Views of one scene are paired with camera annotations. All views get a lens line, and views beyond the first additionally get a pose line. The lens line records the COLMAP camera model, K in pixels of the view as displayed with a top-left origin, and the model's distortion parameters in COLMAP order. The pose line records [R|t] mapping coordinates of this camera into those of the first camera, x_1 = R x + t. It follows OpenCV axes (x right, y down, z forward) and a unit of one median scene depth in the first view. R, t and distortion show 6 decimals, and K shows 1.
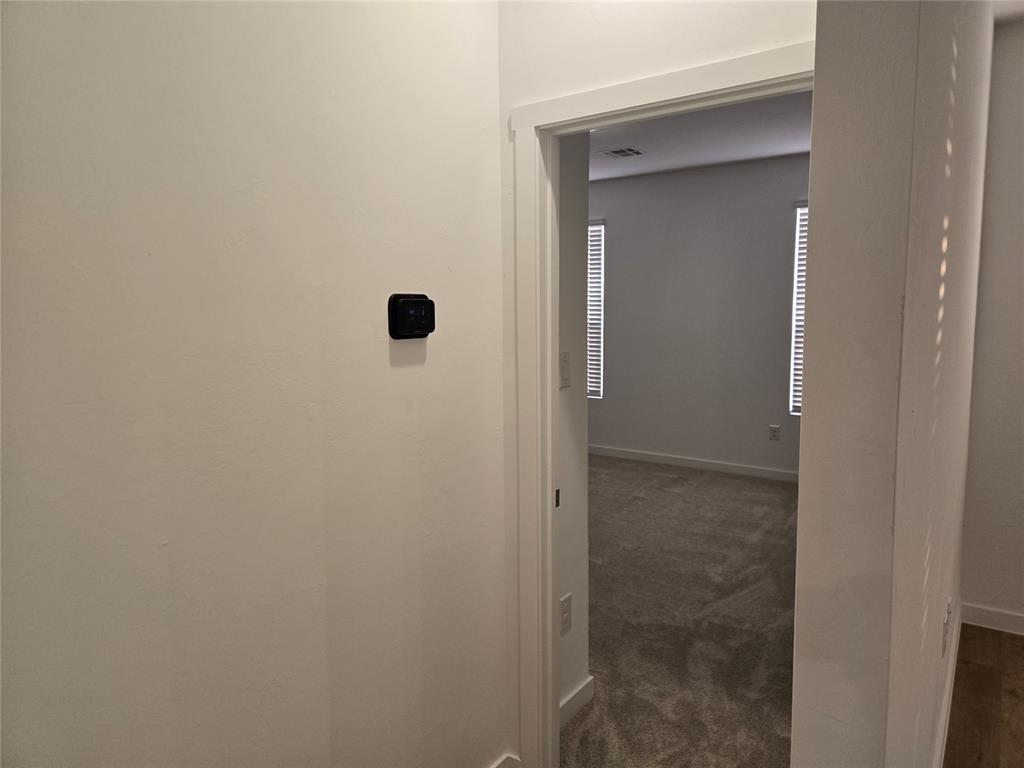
lens RADIAL K [[688.1, 0, 490.1], [0, 688.1, 382.4], [0, 0, 1]] dist [0.036855, -0.000344]
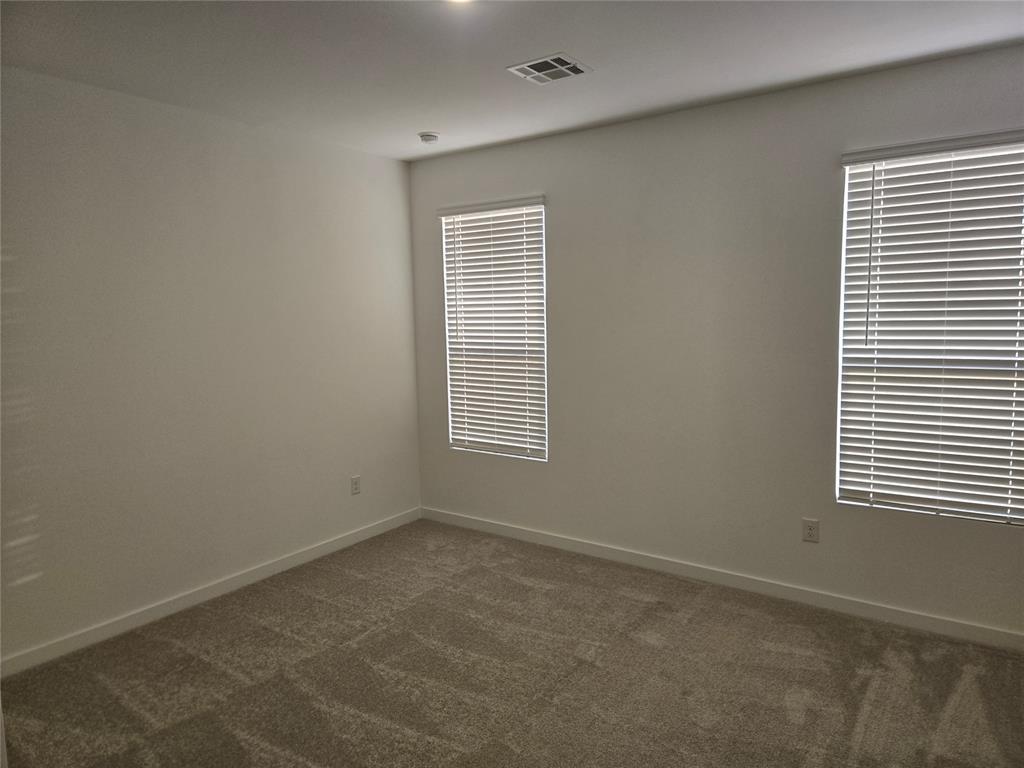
lens RADIAL K [[693.8, 0, 509.1], [0, 693.8, 378.6], [0, 0, 1]] dist [0.089478, -0.066375]
pose [[0.999674, -0.009300, 0.023773, 0.134365], [0.009653, 0.999844, -0.014774, -0.059858], [-0.023632, 0.014999, 0.999608, 0.392683]]
